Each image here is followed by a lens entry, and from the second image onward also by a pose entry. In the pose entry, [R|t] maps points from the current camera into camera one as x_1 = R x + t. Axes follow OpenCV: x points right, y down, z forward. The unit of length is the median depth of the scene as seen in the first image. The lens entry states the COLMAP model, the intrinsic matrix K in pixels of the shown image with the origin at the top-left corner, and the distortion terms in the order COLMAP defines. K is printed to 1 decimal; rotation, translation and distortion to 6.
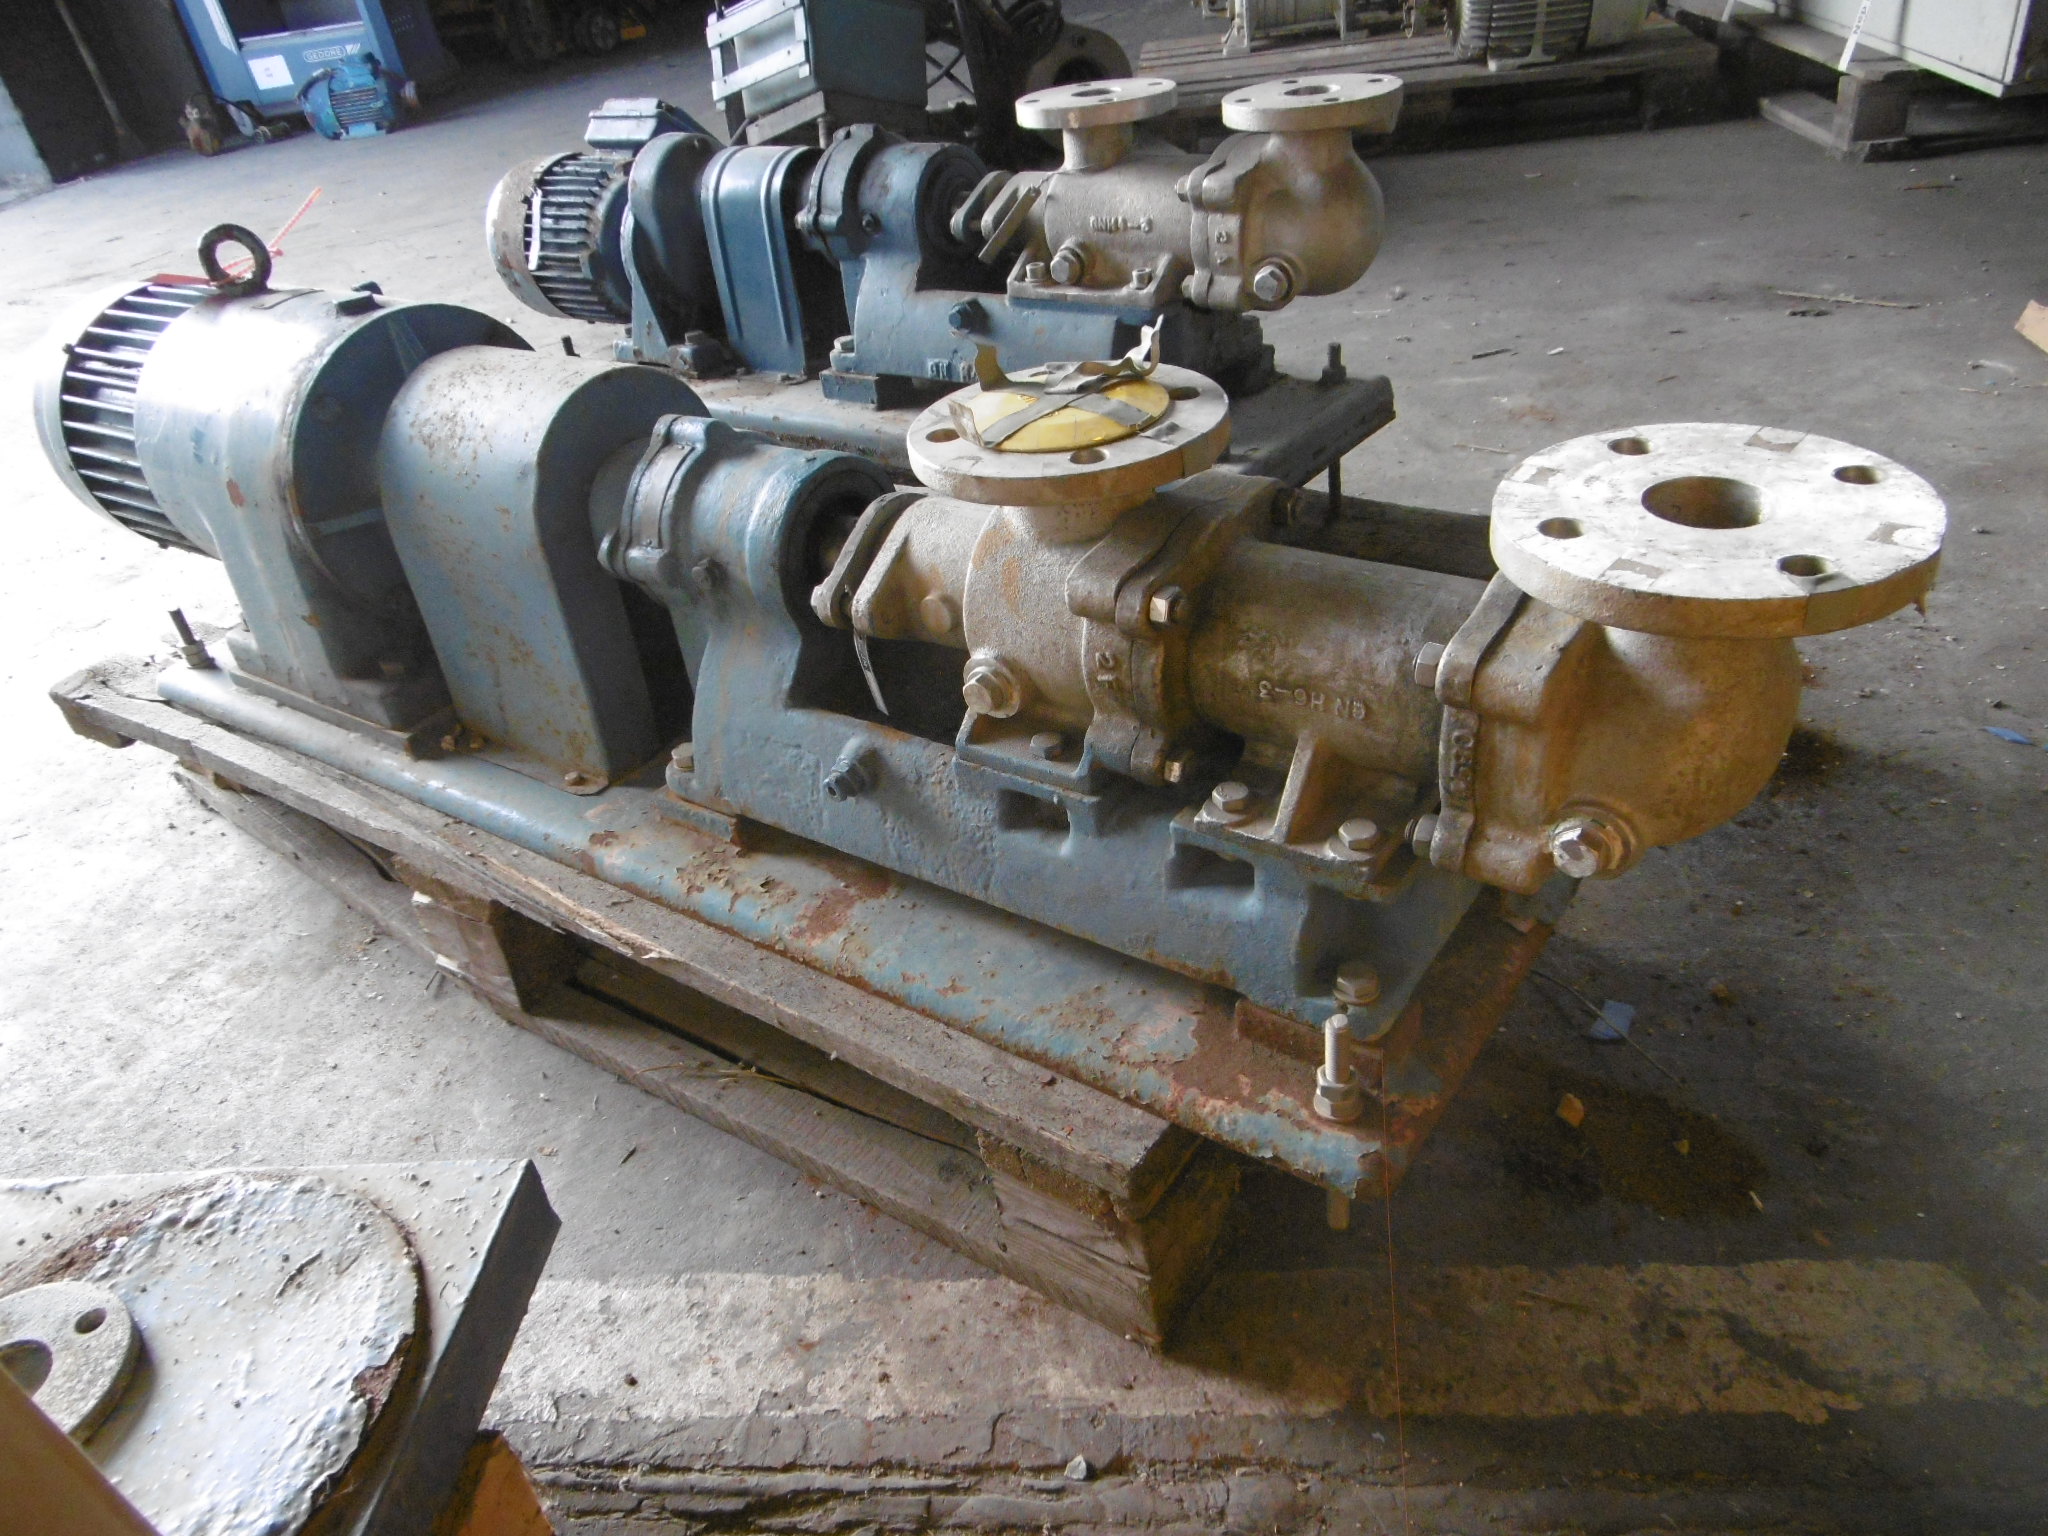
lens RADIAL K [[1474.7, 0, 1024.0], [0, 1474.7, 768.0], [0, 0, 1]] dist [-0.036769, 0.041352]
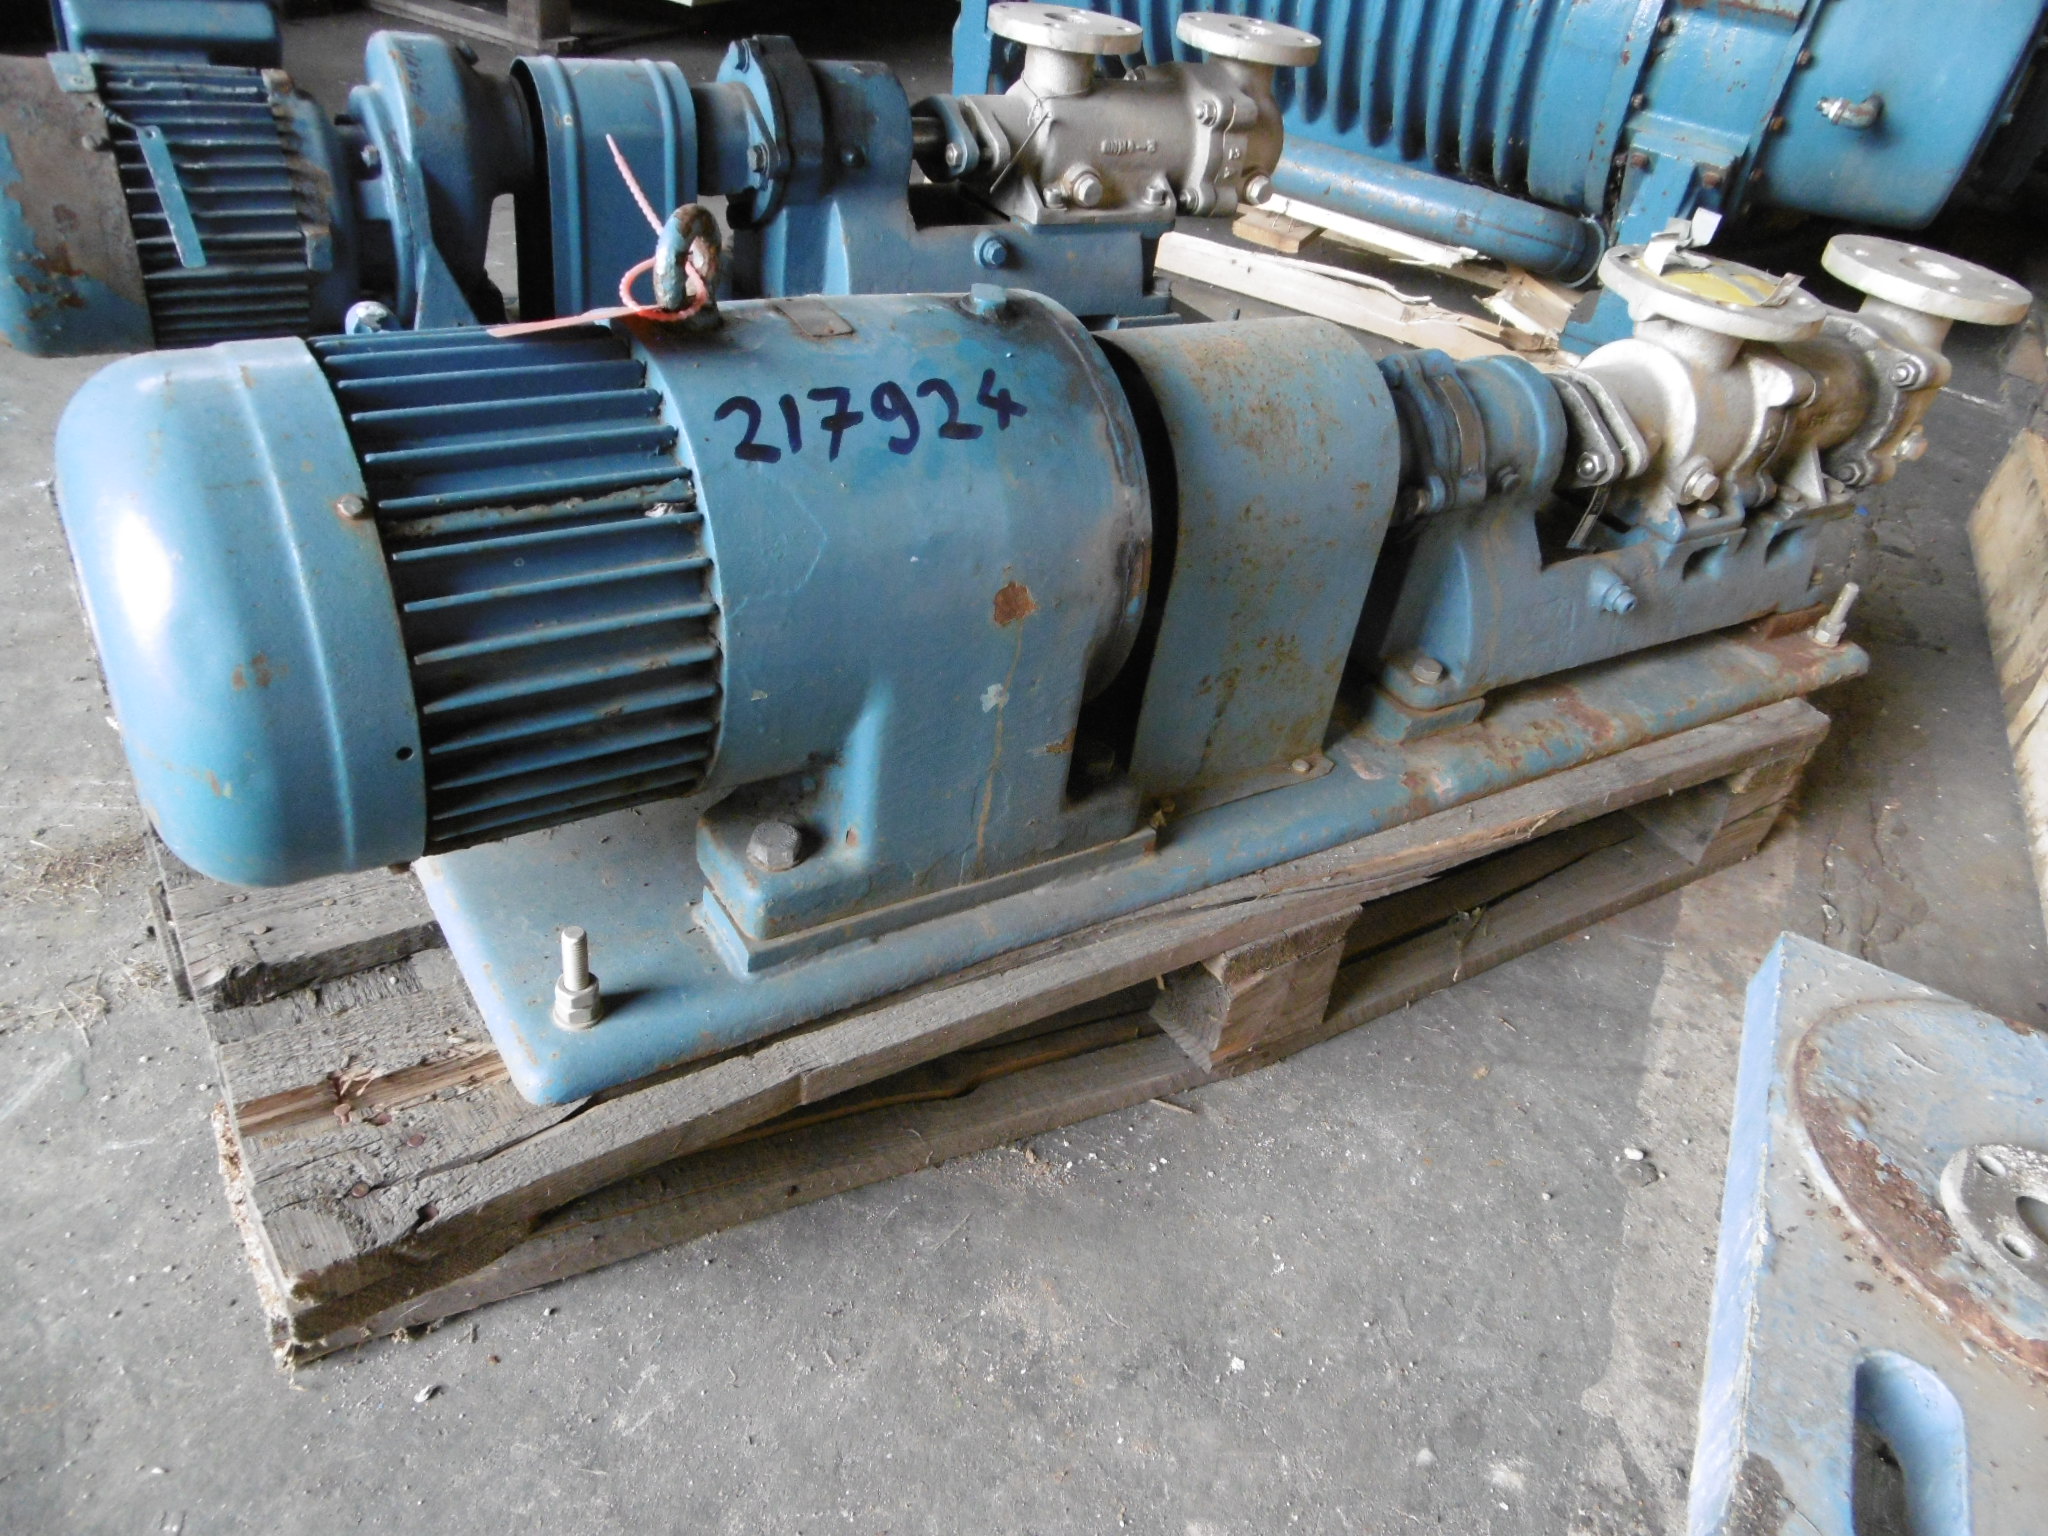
lens RADIAL K [[1491.8, 0, 1024.0], [0, 1491.8, 768.0], [0, 0, 1]] dist [0.032895, -0.000977]
pose [[0.352588, -0.392152, 0.849646, -1.132816], [0.346778, 0.898067, 0.270594, -0.299320], [-0.869153, 0.199231, 0.452637, 0.689980]]
